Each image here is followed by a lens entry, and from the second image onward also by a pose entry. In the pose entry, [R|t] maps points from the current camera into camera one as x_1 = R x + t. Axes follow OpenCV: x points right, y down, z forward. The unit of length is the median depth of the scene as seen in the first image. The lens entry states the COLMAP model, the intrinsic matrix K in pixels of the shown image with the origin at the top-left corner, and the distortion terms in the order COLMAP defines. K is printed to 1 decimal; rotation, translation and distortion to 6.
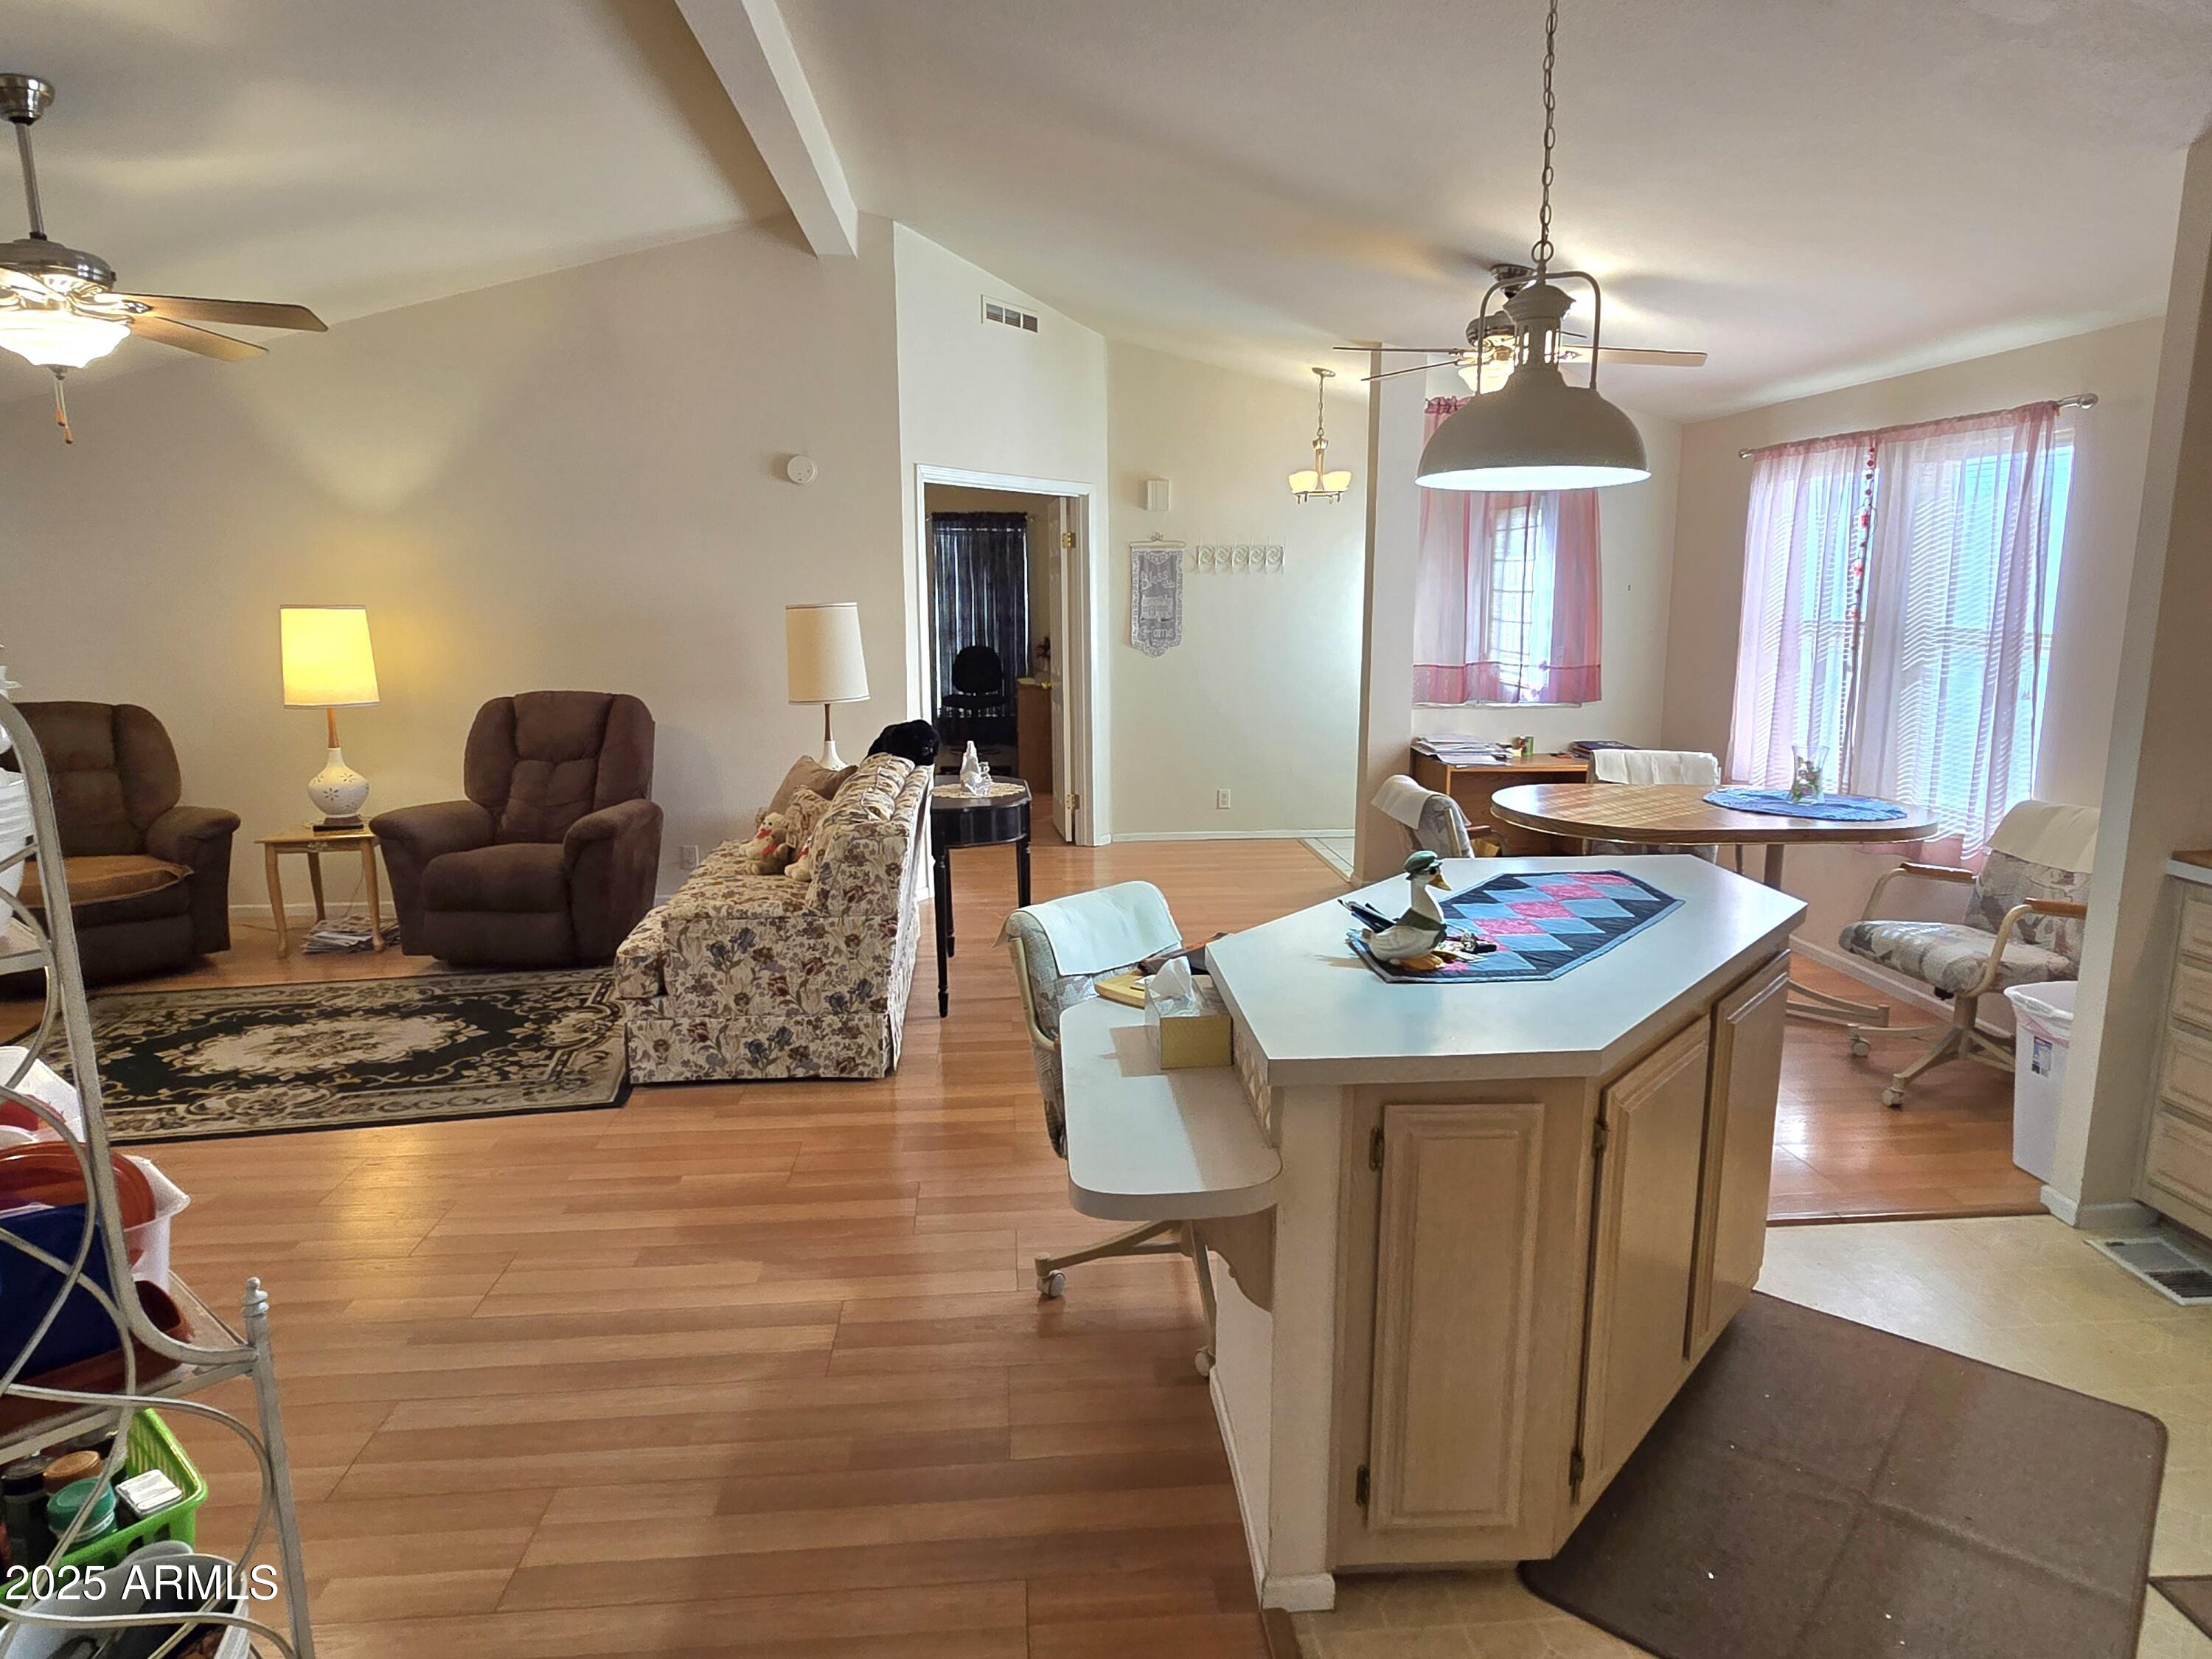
lens RADIAL K [[1325.8, 0, 1106.0], [0, 1325.8, 829.5], [0, 0, 1]] dist [0.007027, -0.007886]
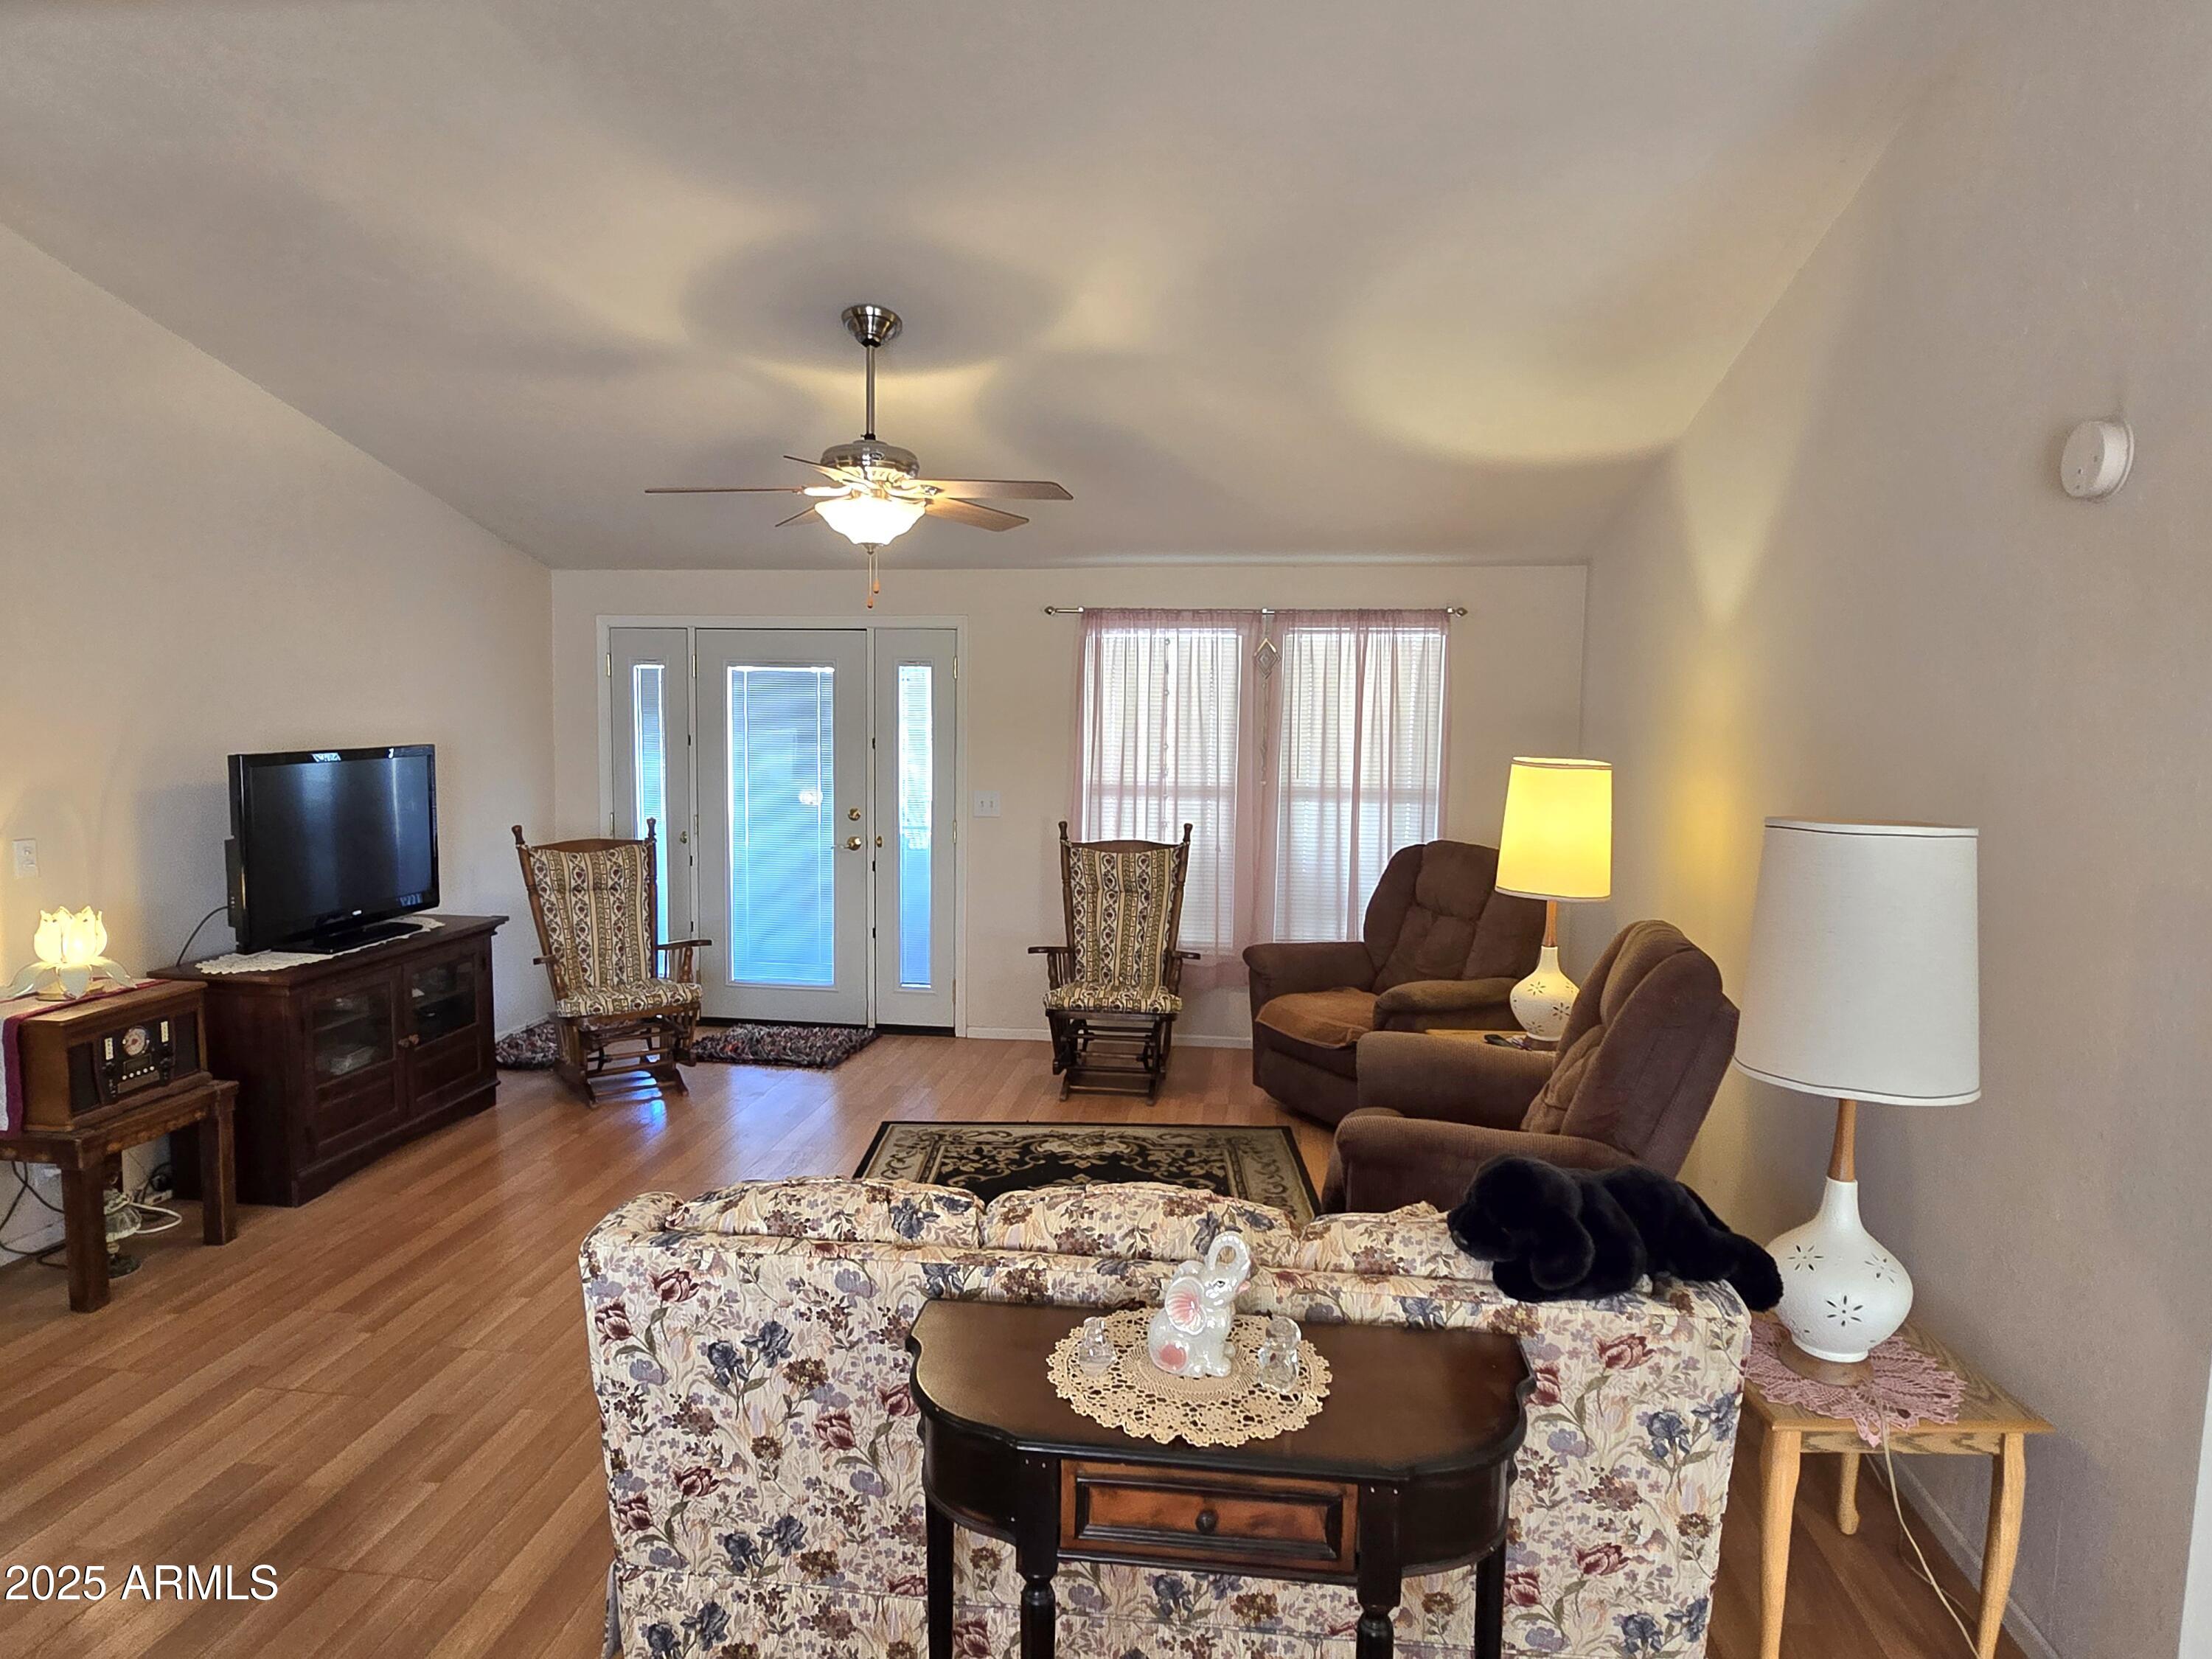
lens RADIAL K [[1325.8, 0, 1106.0], [0, 1325.8, 829.5], [0, 0, 1]] dist [0.007027, -0.007886]
pose [[-0.203639, 0.097308, -0.974198, 0.202806], [-0.190221, 0.972154, 0.136866, -0.179953], [0.960389, 0.213184, -0.179458, 0.871000]]
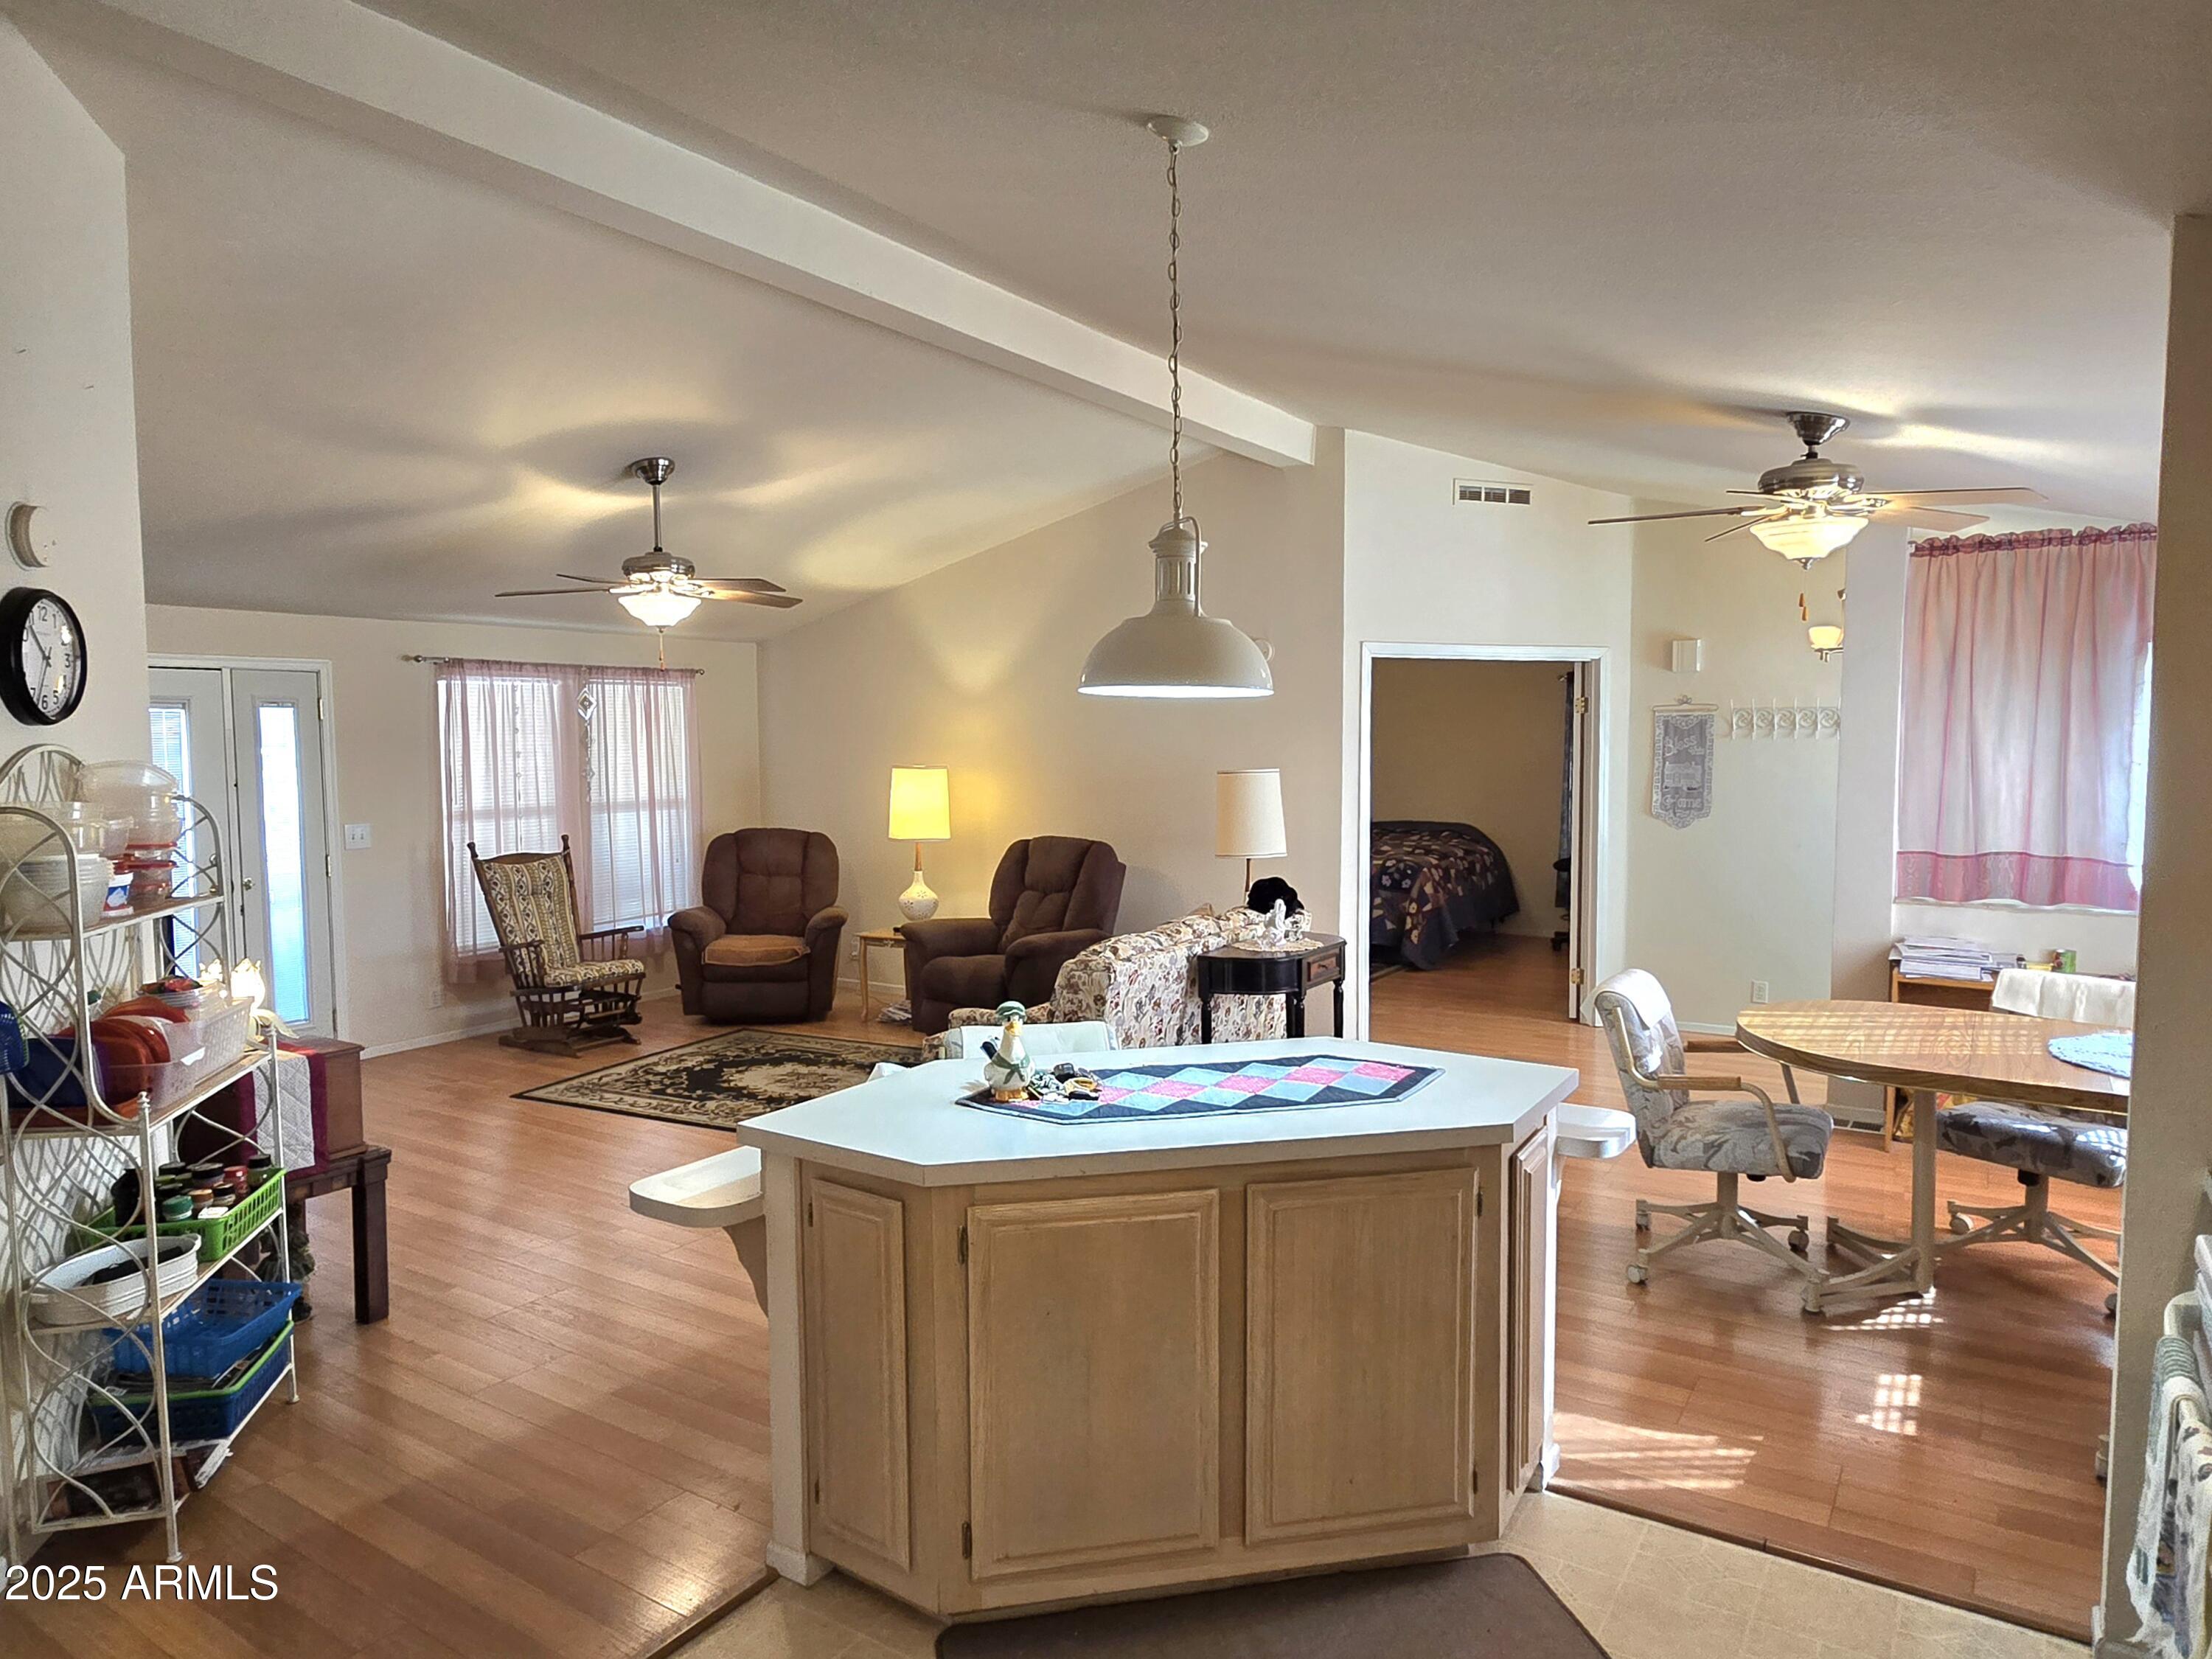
lens RADIAL K [[1368.6, 0, 1097.7], [0, 1368.6, 829.3], [0, 0, 1]] dist [-0.000114, -0.001340]
pose [[0.791215, 0.042197, -0.610081, 0.399024], [-0.109619, 0.991245, -0.073604, -0.021338], [0.601634, 0.125113, 0.788913, 0.016834]]
